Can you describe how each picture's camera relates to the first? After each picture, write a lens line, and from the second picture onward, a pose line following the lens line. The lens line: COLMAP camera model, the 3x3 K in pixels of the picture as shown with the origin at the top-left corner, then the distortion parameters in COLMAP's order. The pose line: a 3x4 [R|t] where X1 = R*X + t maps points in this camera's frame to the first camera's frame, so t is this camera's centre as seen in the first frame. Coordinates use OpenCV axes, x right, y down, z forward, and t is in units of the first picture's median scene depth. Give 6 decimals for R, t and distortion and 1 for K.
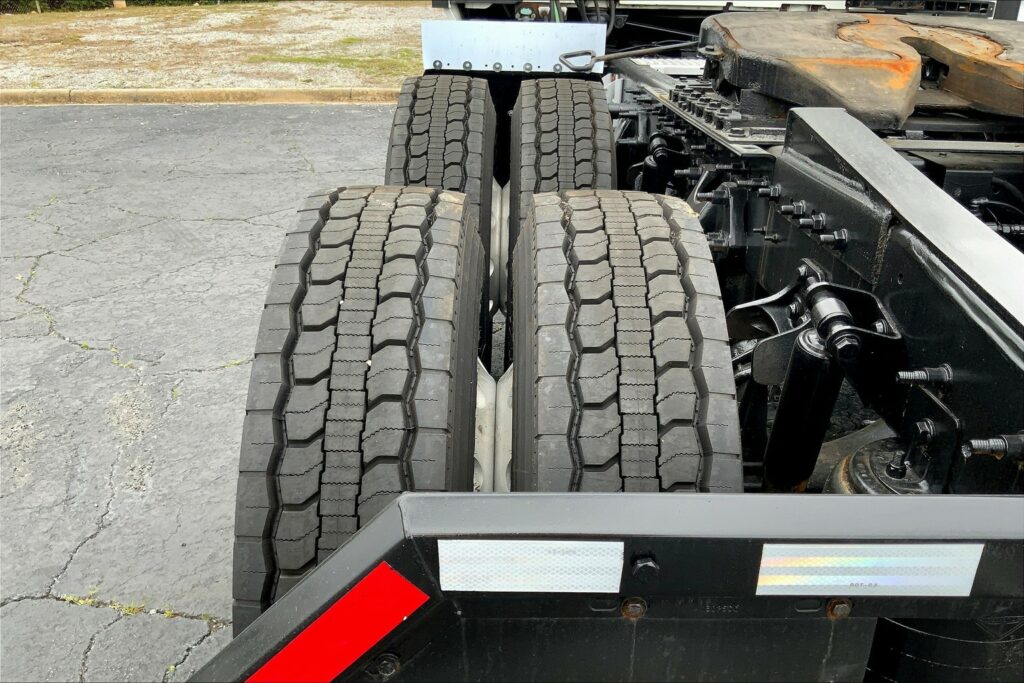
lens RADIAL K [[879.6, 0, 512.0], [0, 879.6, 341.5], [0, 0, 1]] dist [-0.003300, -0.019521]
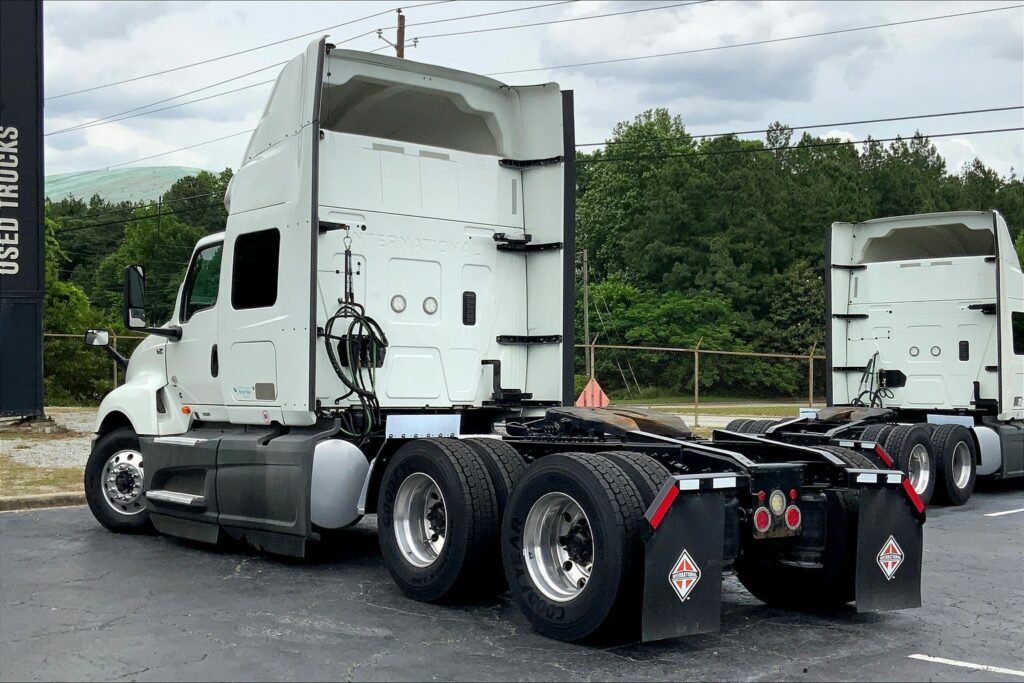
lens RADIAL K [[1289.1, 0, 512.0], [0, 1289.1, 341.5], [0, 0, 1]] dist [0.069903, 0.009968]
pose [[0.787433, 0.009237, 0.616331, -0.454537], [0.241004, 0.915680, -0.321633, 0.134420], [-0.567332, 0.401802, 0.718811, -0.364541]]
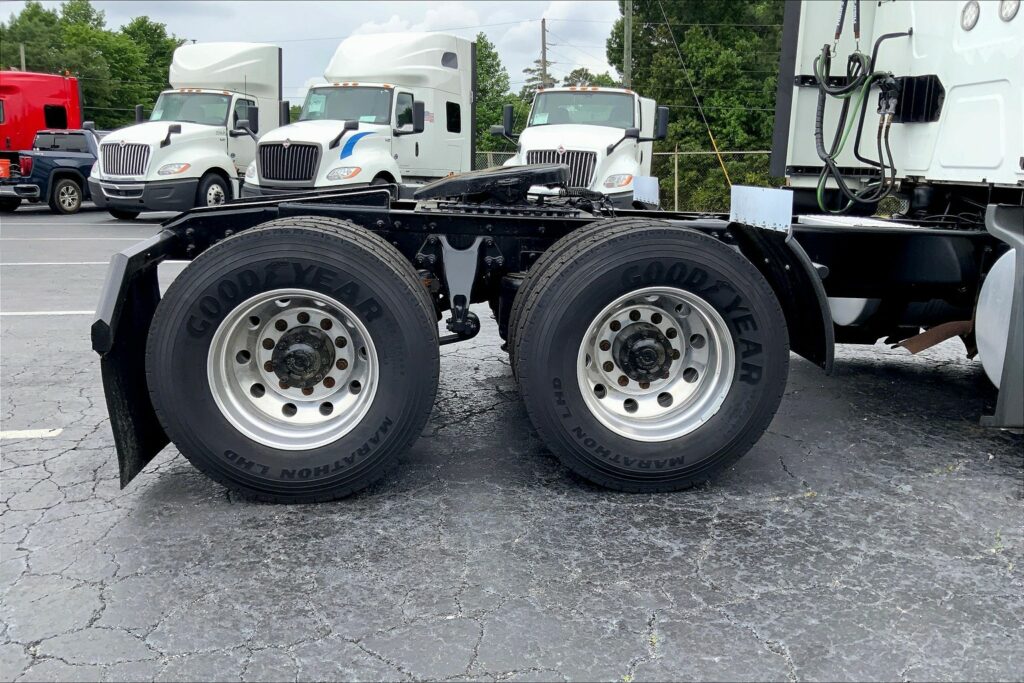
lens RADIAL K [[824.1, 0, 512.0], [0, 824.1, 341.5], [0, 0, 1]] dist [-0.002364, 0.000948]
pose [[0.101870, 0.201760, -0.974123, 0.464261], [-0.407512, 0.901750, 0.144154, -0.048364], [0.907500, 0.382282, 0.174081, 0.155348]]
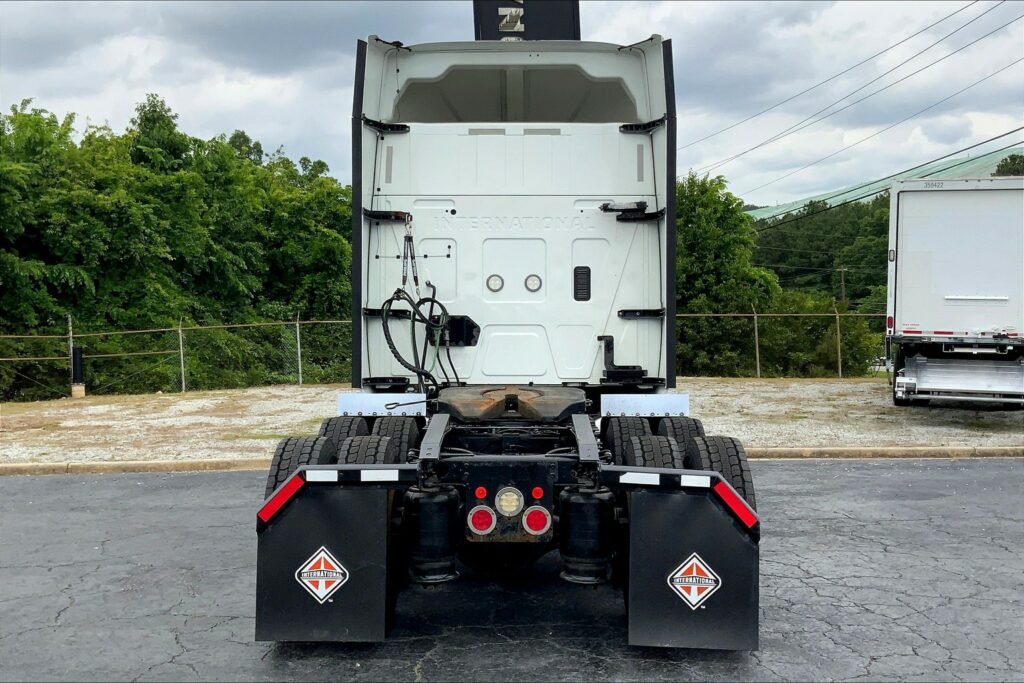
lens RADIAL K [[1156.0, 0, 512.0], [0, 1156.0, 341.5], [0, 0, 1]] dist [0.067499, -0.037522]
pose [[0.999649, -0.023378, -0.012448, 0.094519], [0.016604, 0.919339, -0.393117, 0.165080], [0.020634, 0.392772, 0.919404, -0.426349]]
